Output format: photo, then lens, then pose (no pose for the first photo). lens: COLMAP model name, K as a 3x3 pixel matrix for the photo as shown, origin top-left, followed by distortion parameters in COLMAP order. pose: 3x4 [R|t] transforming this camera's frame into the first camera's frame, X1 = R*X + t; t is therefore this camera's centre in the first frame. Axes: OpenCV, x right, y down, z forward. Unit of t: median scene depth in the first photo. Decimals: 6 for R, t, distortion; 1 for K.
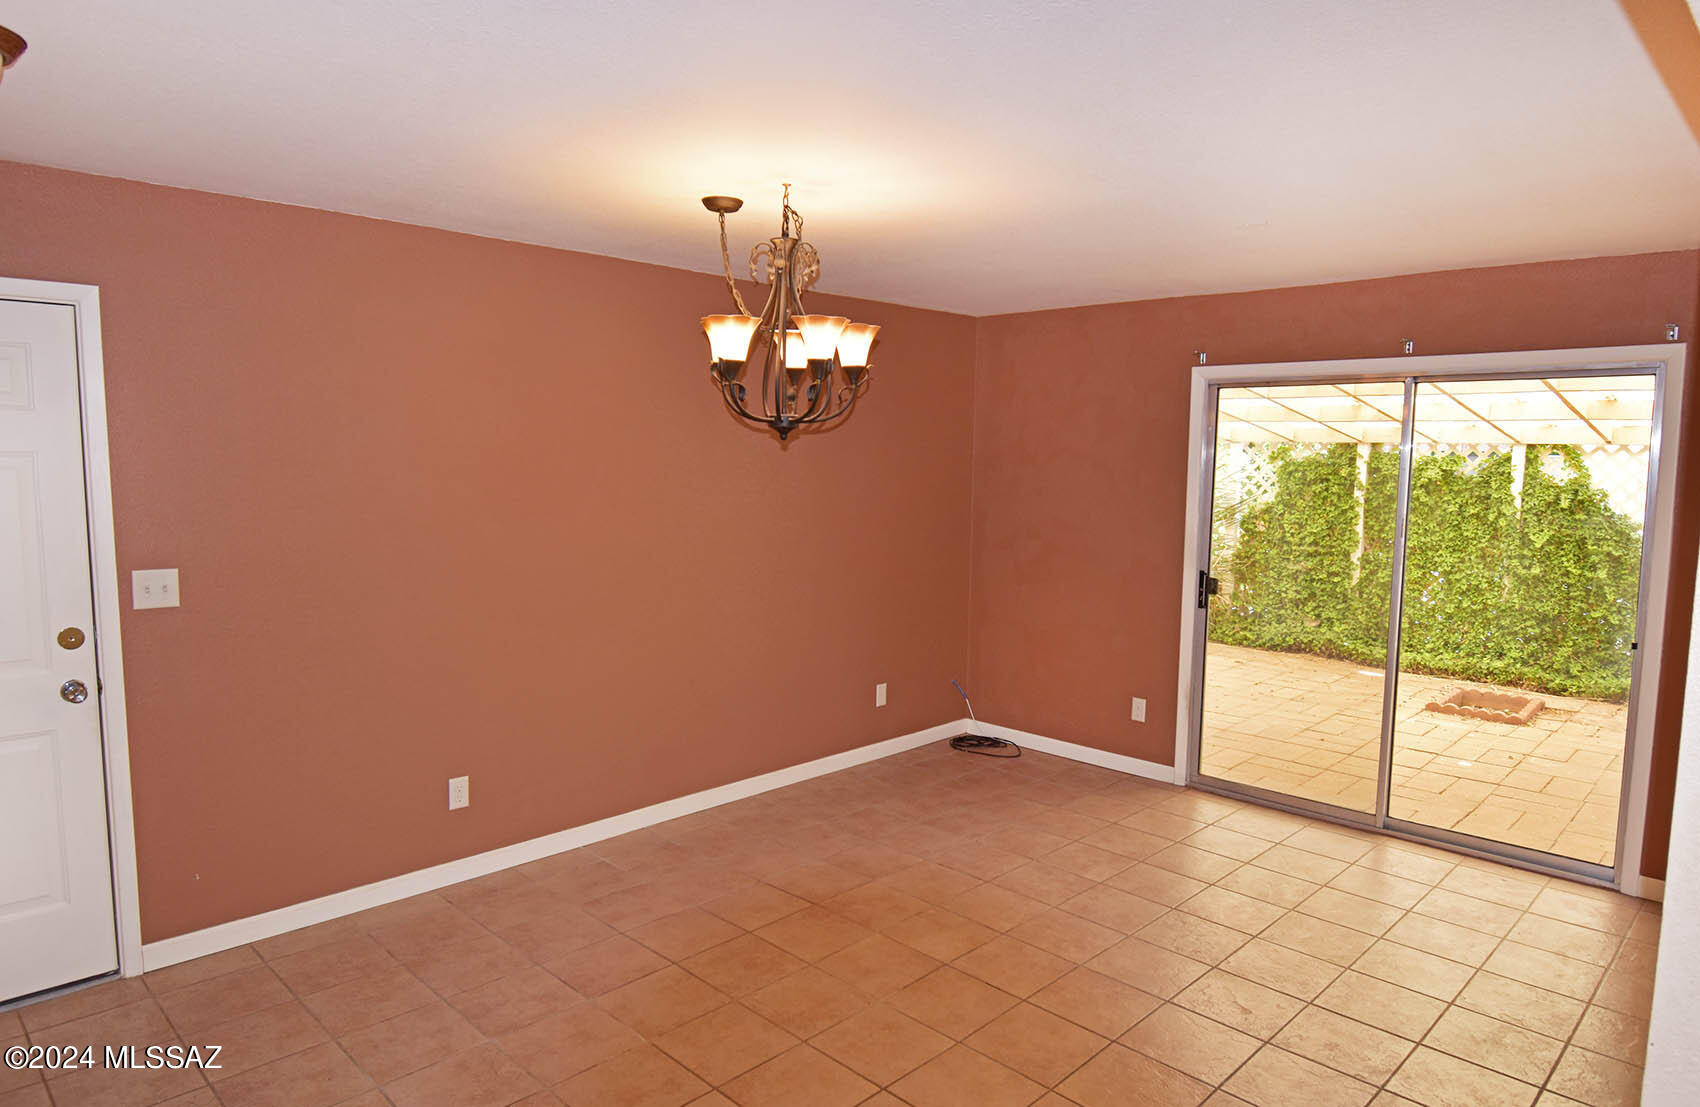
lens RADIAL K [[1044.5, 0, 849.5], [0, 1044.5, 556.7], [0, 0, 1]] dist [-0.007850, -0.001091]
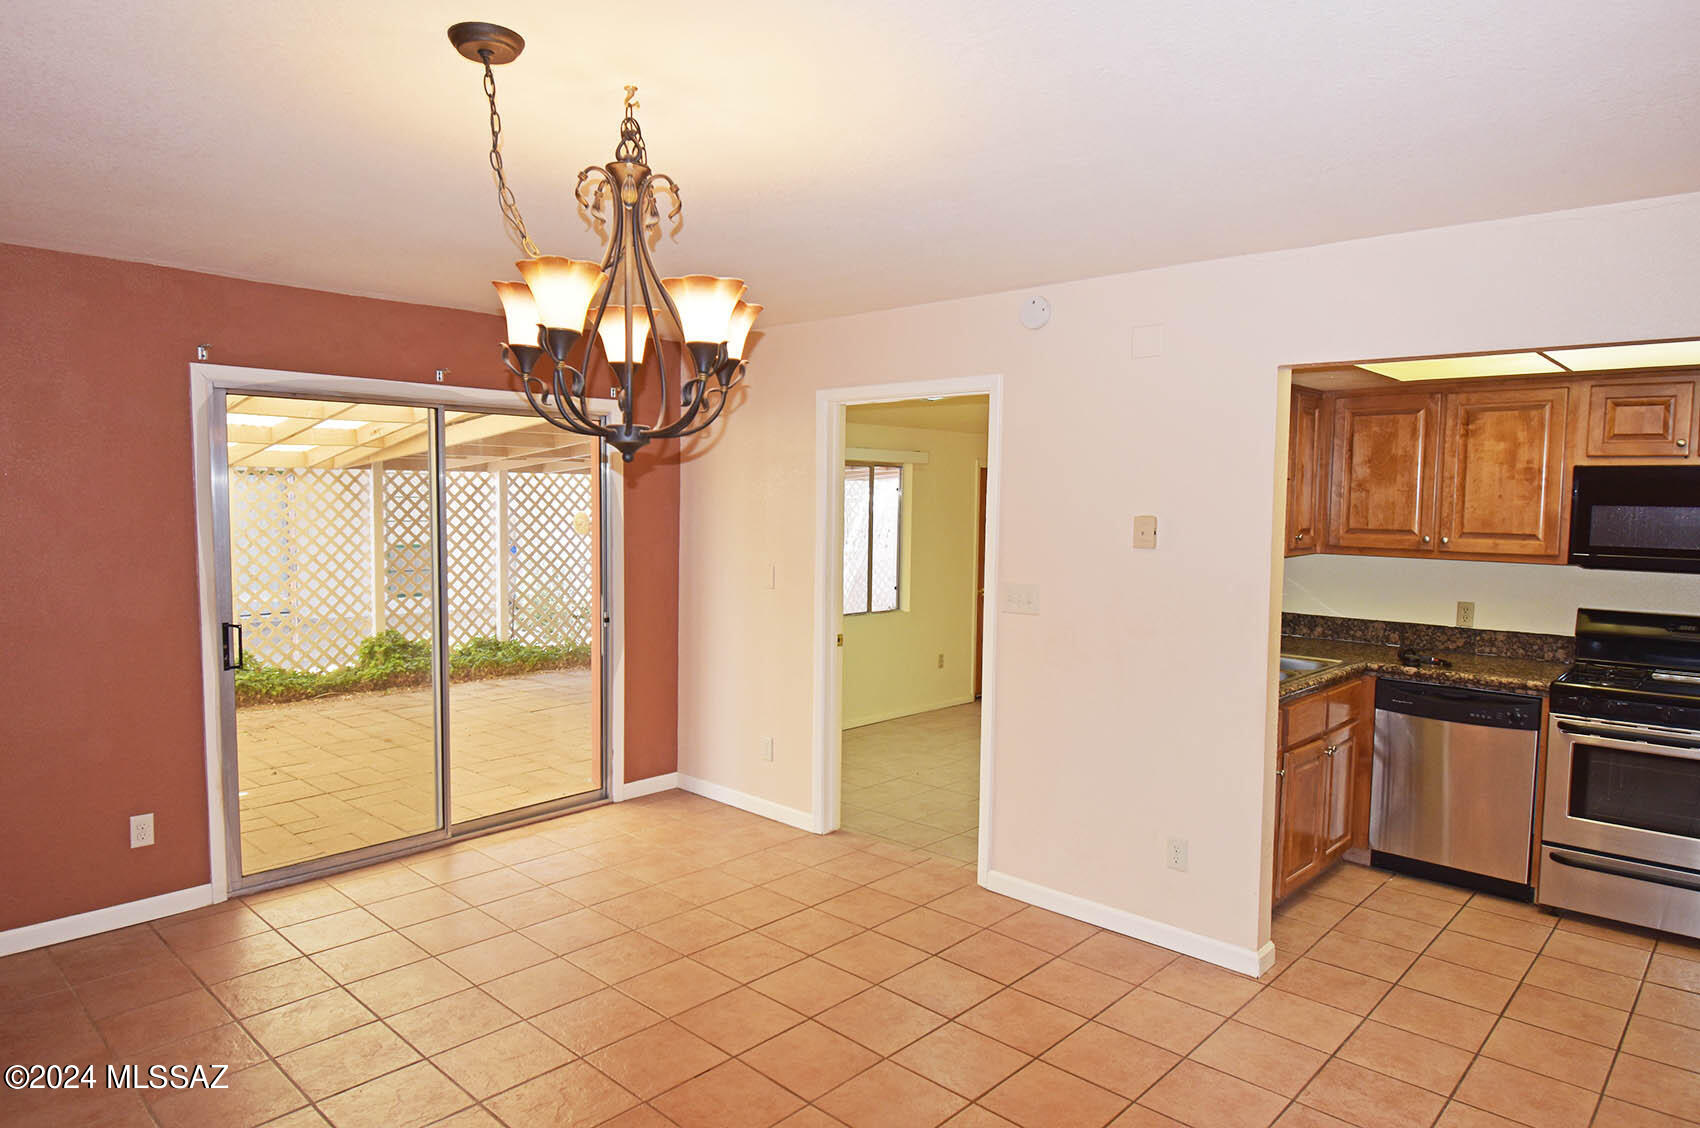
lens RADIAL K [[1028.2, 0, 862.7], [0, 1028.2, 569.9], [0, 0, 1]] dist [-0.002816, -0.004756]
pose [[-0.029630, -0.088337, 0.995650, -0.456270], [0.088973, 0.991900, 0.090652, -0.055688], [-0.995593, 0.091272, -0.021530, 0.541205]]
